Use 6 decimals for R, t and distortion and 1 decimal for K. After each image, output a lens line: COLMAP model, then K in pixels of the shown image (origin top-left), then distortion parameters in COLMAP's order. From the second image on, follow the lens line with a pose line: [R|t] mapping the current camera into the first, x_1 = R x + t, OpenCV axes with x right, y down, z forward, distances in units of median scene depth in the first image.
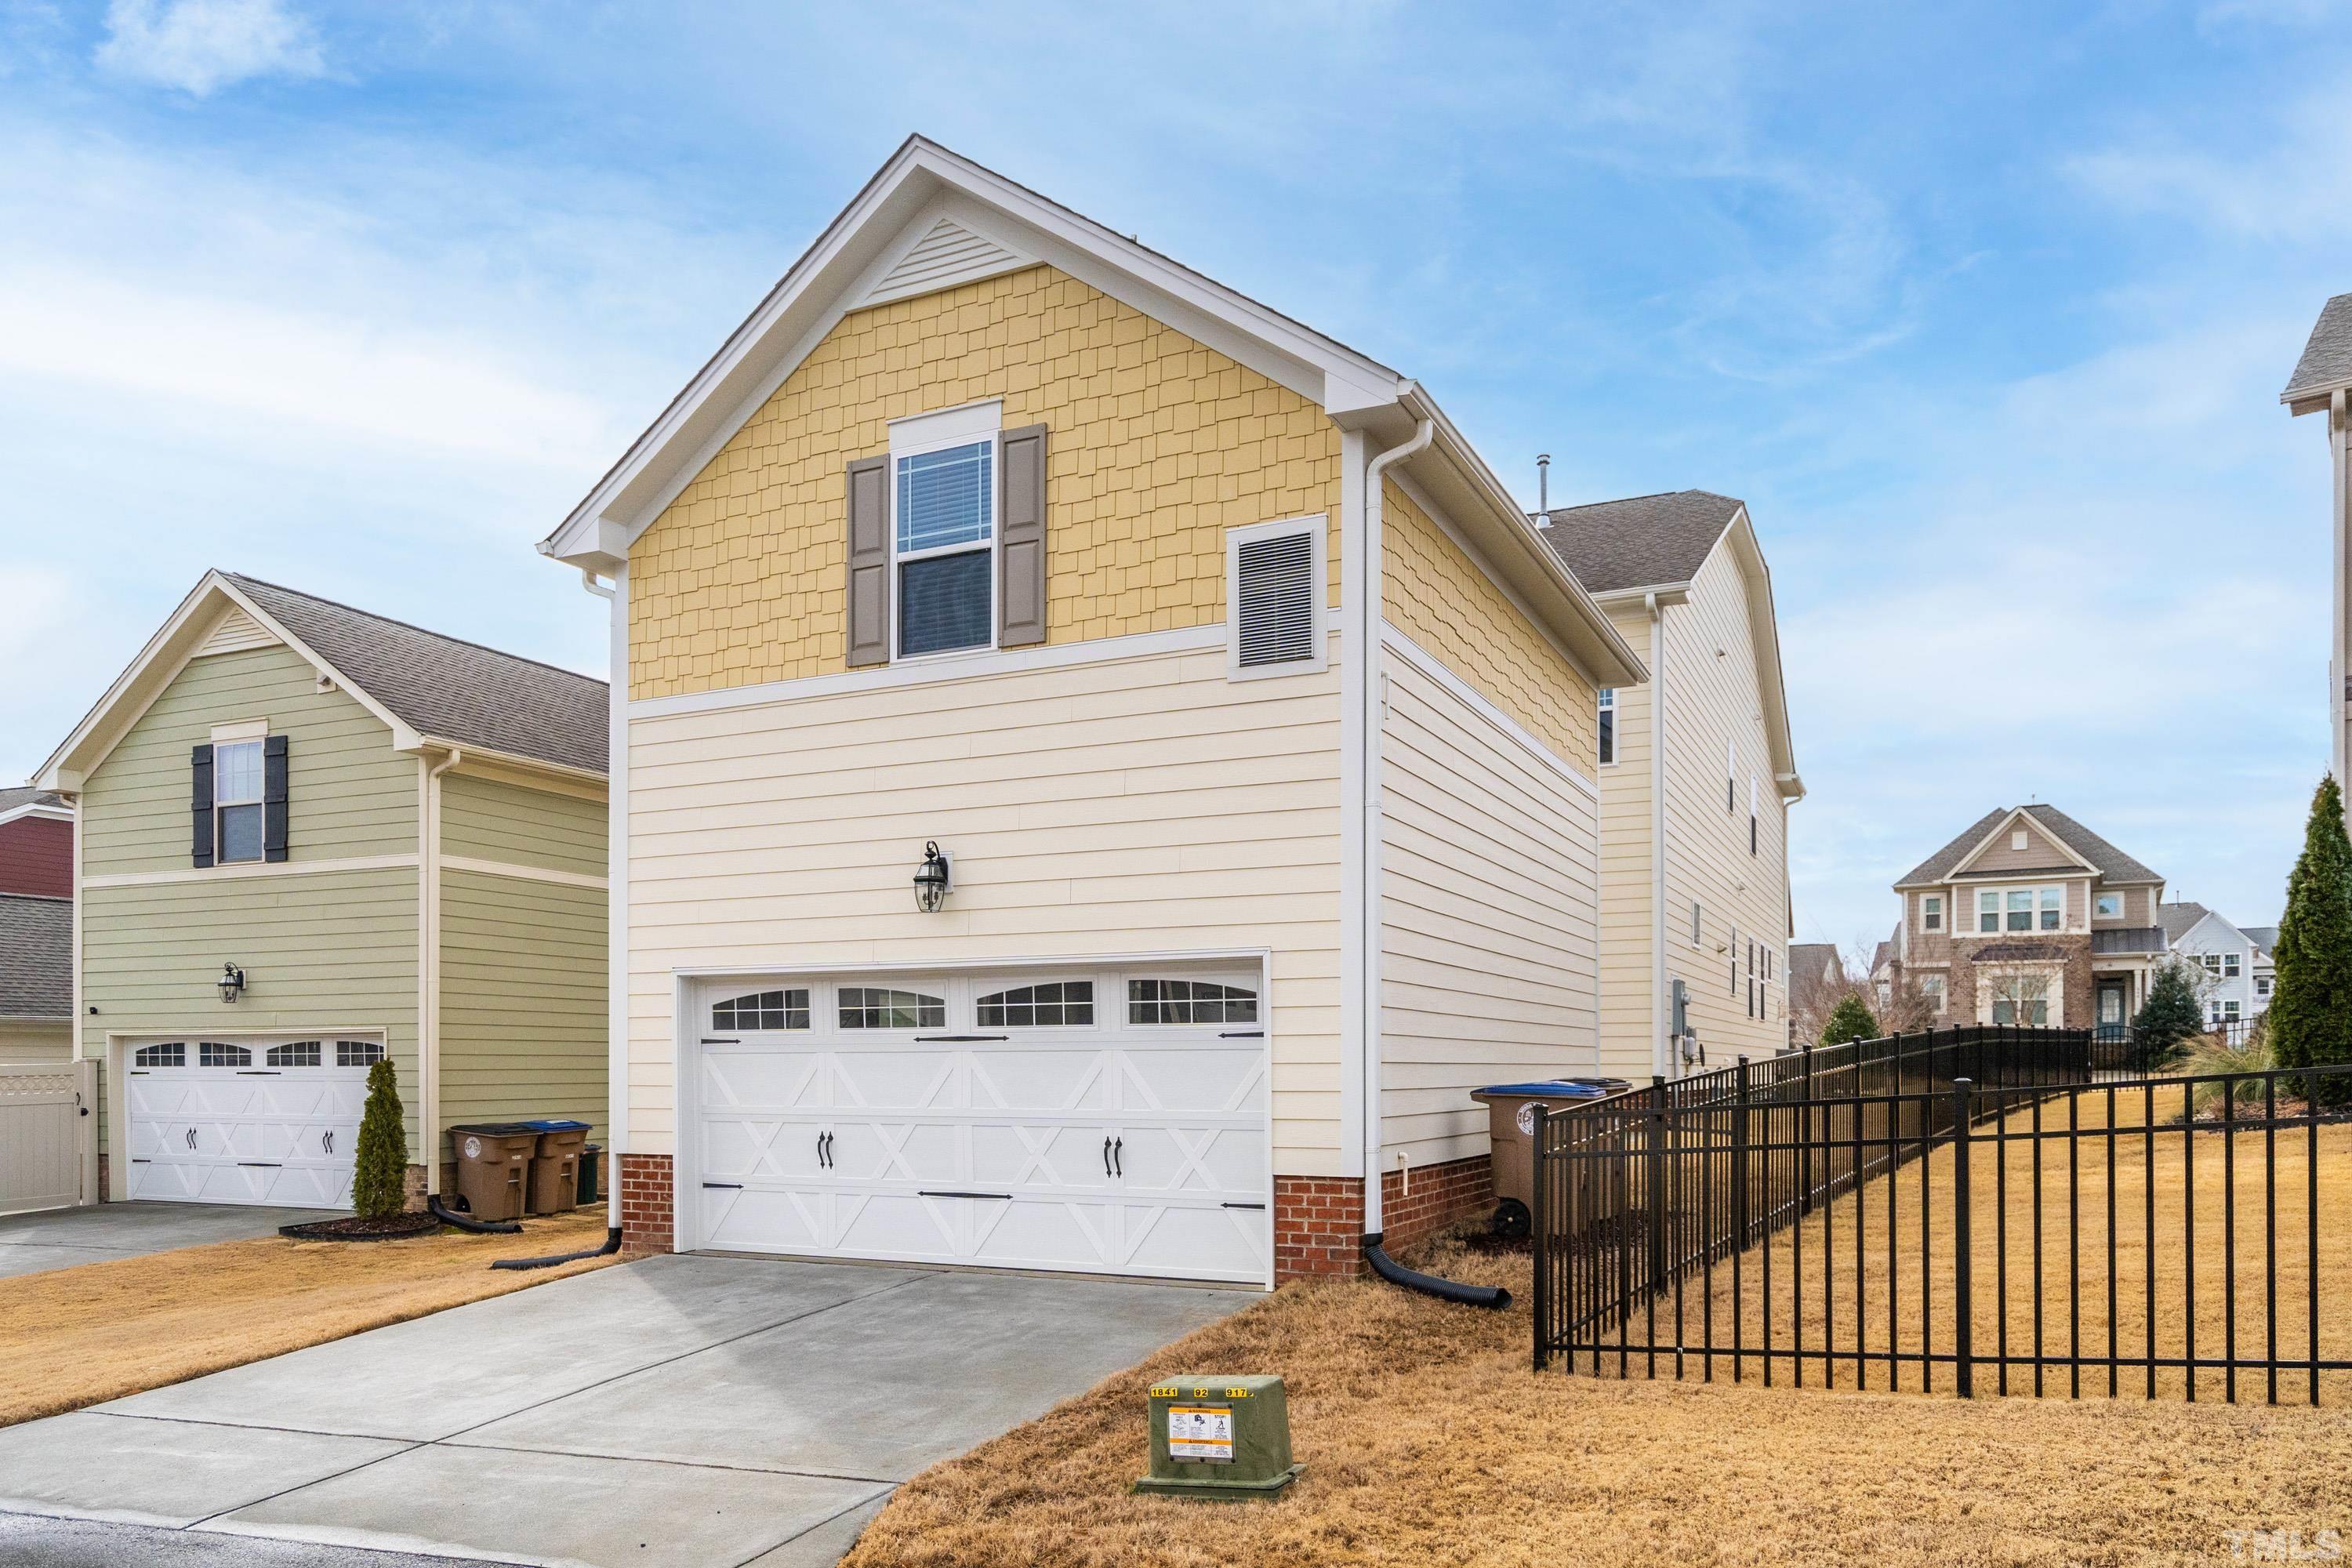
lens RADIAL K [[1647.9, 0, 1176.0], [0, 1647.9, 784.0], [0, 0, 1]] dist [0.001781, 0.000486]
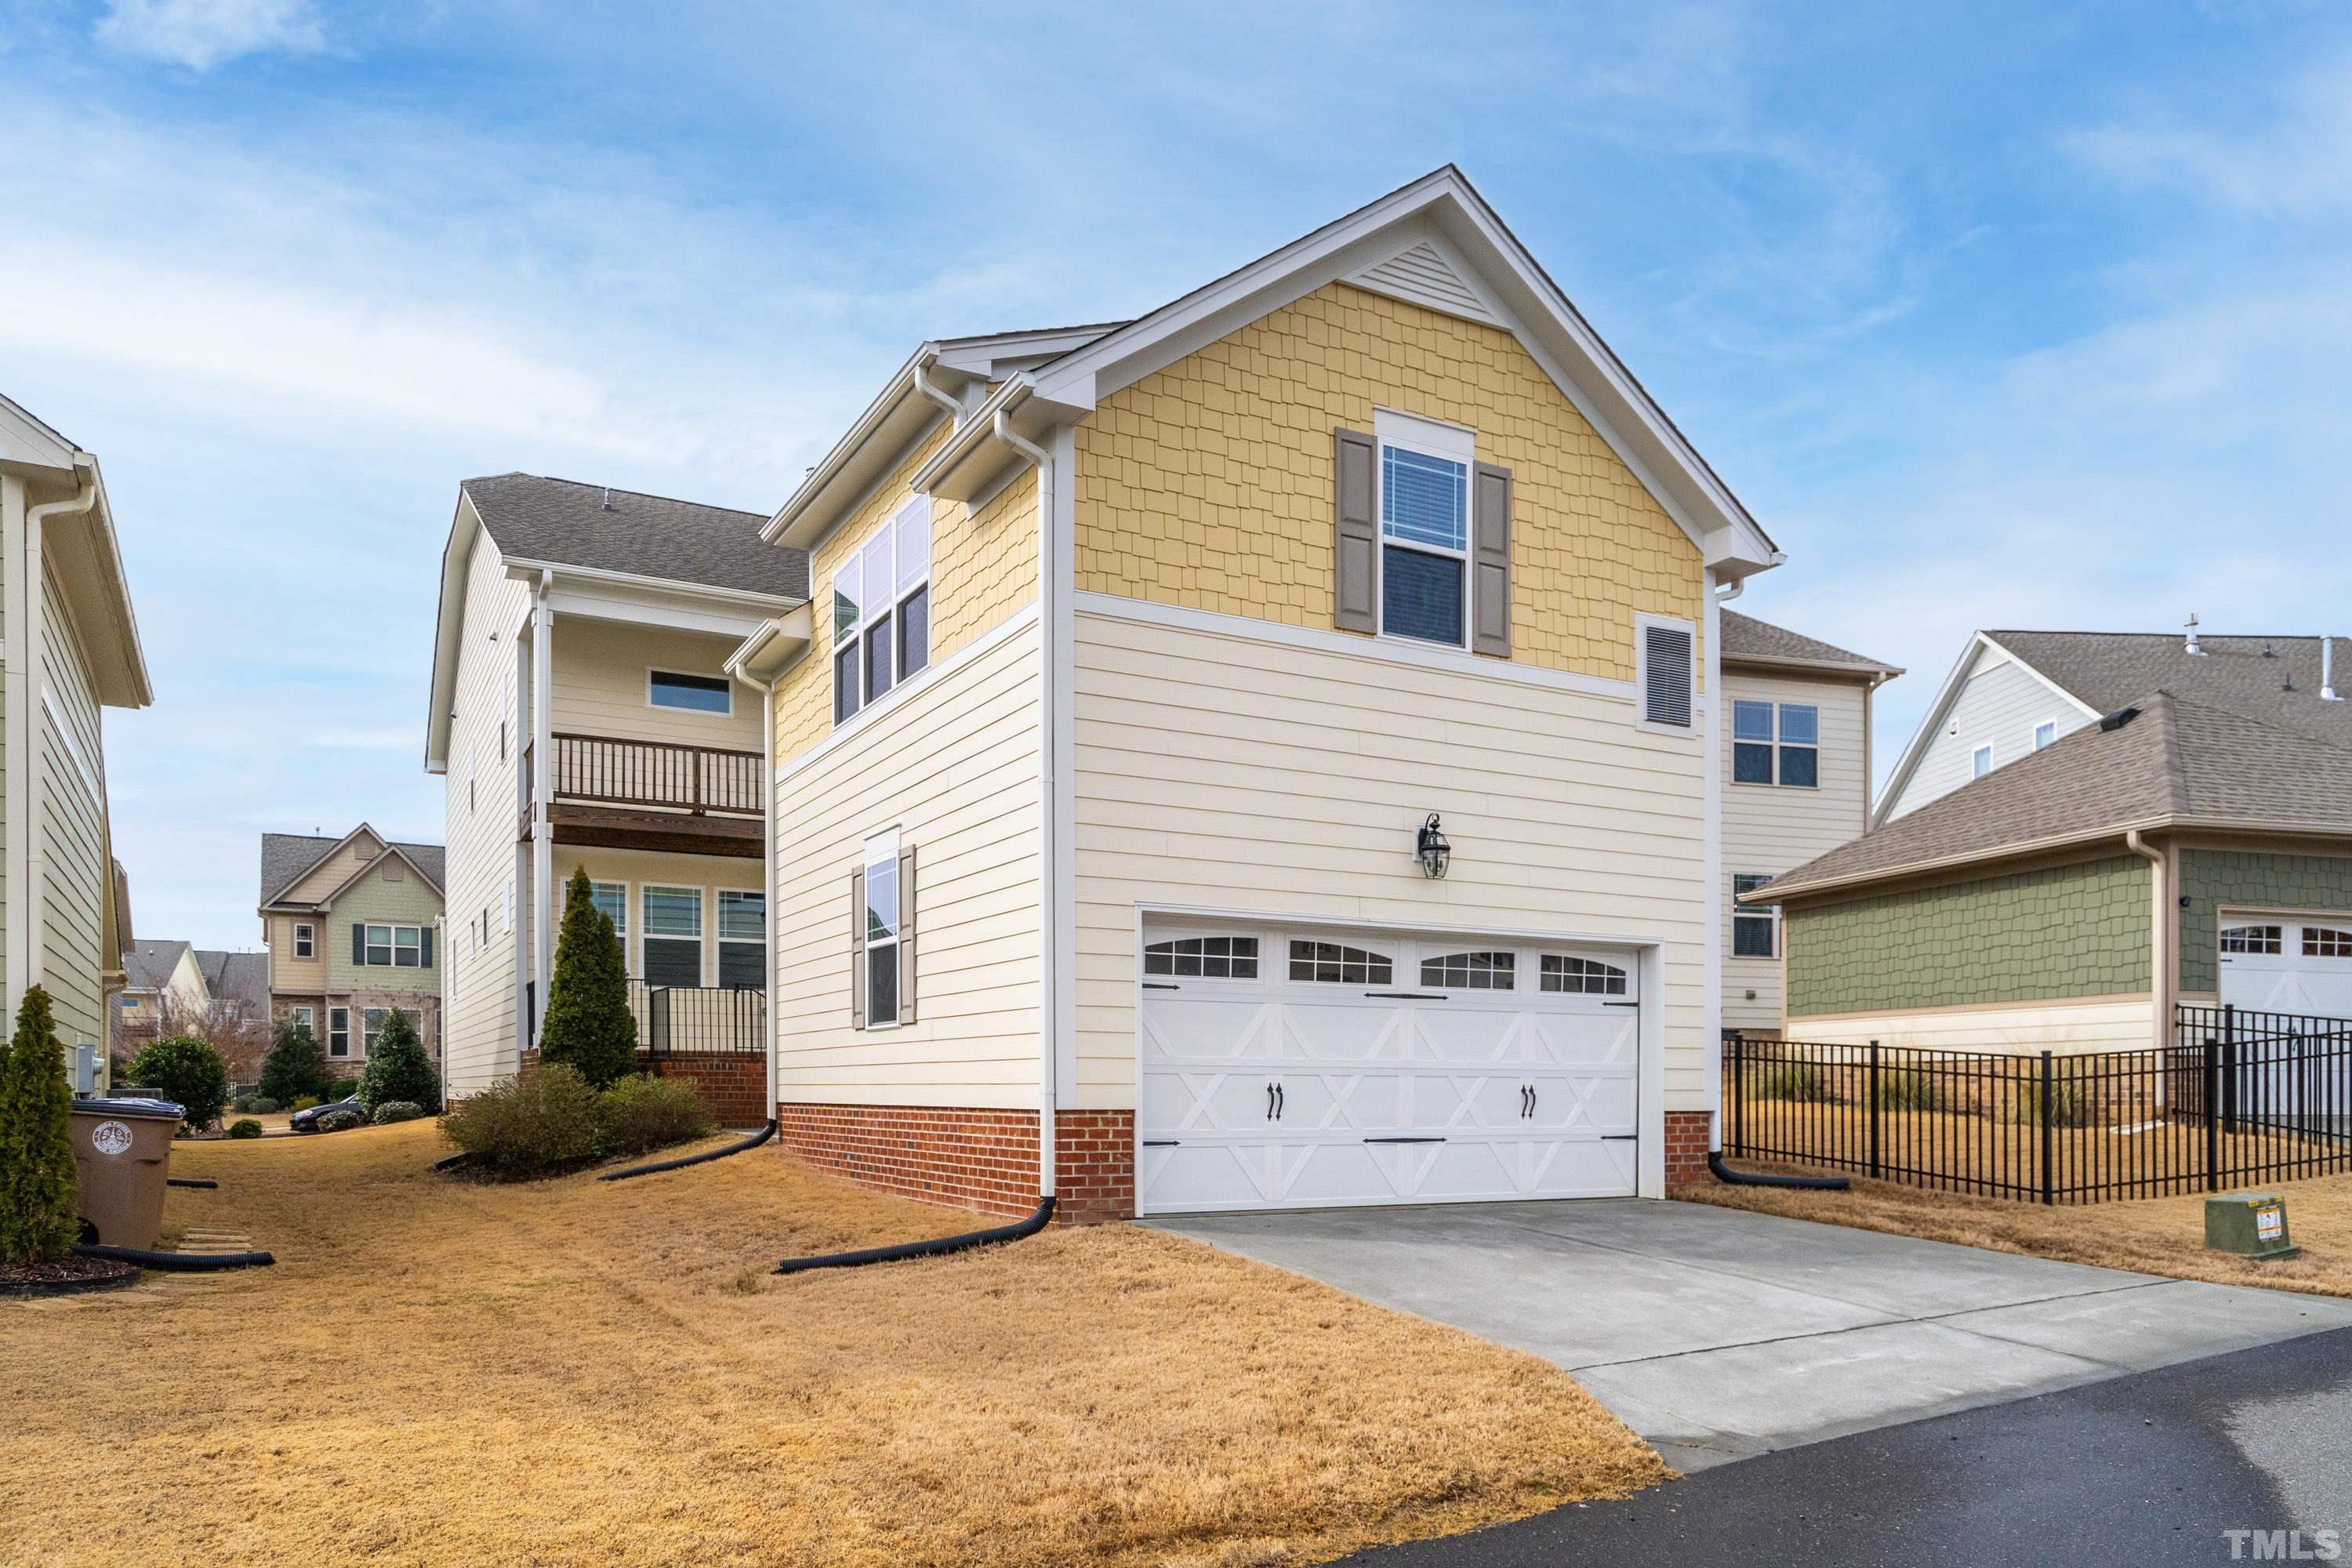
lens RADIAL K [[1648.7, 0, 1176.0], [0, 1648.7, 784.0], [0, 0, 1]] dist [0.002584, 0.001952]
pose [[0.558739, 0.154638, 0.814799, -1.102004], [-0.147239, 0.985352, -0.086039, 0.130536], [-0.816169, -0.071896, 0.573323, 0.503902]]
